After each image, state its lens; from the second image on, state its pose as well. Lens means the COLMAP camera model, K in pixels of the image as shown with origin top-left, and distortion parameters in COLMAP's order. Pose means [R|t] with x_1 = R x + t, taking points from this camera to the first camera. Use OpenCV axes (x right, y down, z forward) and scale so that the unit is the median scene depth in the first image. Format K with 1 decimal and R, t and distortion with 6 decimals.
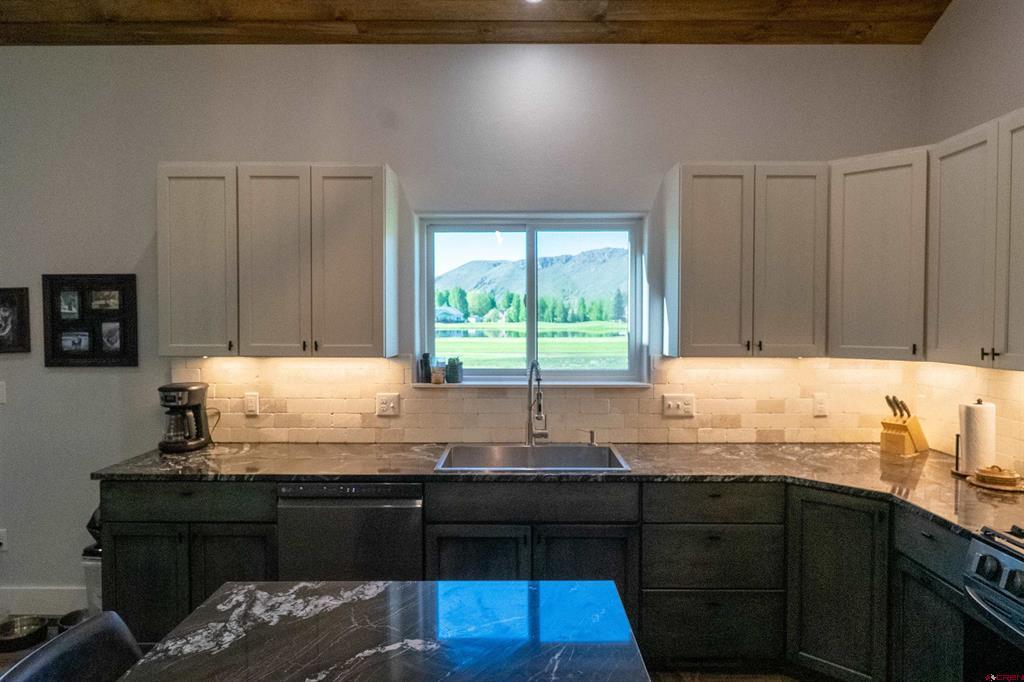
lens RADIAL K [[639.4, 0, 512.4], [0, 639.4, 341.0], [0, 0, 1]] dist [-0.004426, -0.001570]
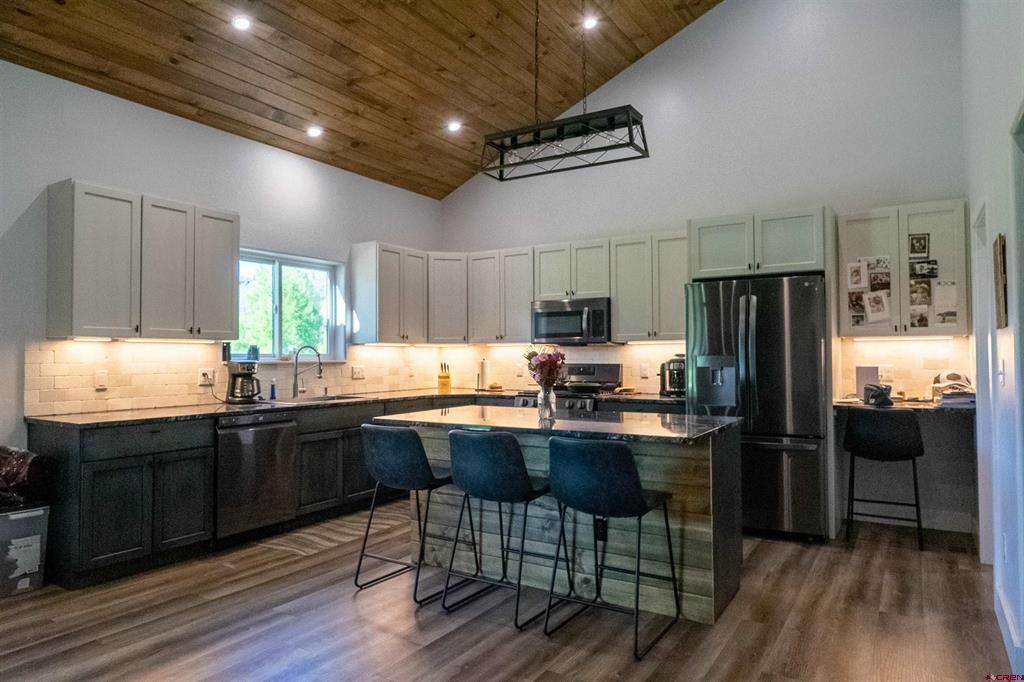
lens RADIAL K [[639.4, 0, 514.1], [0, 639.4, 340.6], [0, 0, 1]] dist [-0.004426, -0.001570]
pose [[0.527663, 0.017290, 0.849278, -1.033750], [0.033933, 0.998566, -0.041412, 0.101640], [-0.848776, 0.050670, 0.526320, -0.317261]]
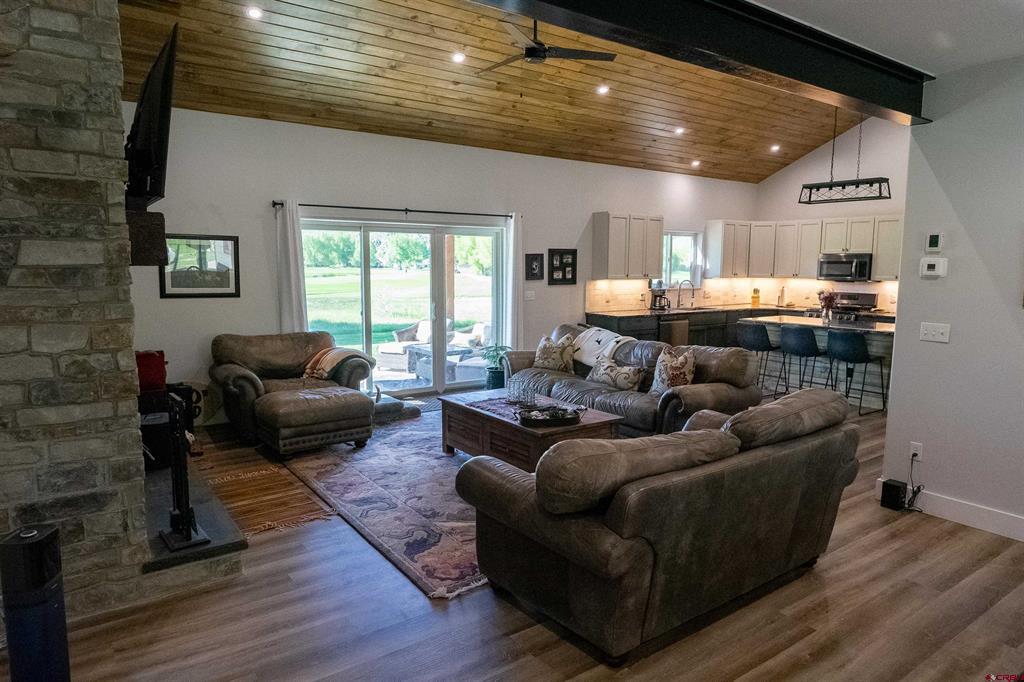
lens RADIAL K [[639.4, 0, 514.7], [0, 639.4, 340.5], [0, 0, 1]] dist [-0.004426, -0.001570]
pose [[0.812150, -0.067295, 0.579555, -2.350778], [0.015220, 0.995432, 0.094255, 0.017958], [-0.583250, -0.067729, 0.809464, -1.008812]]
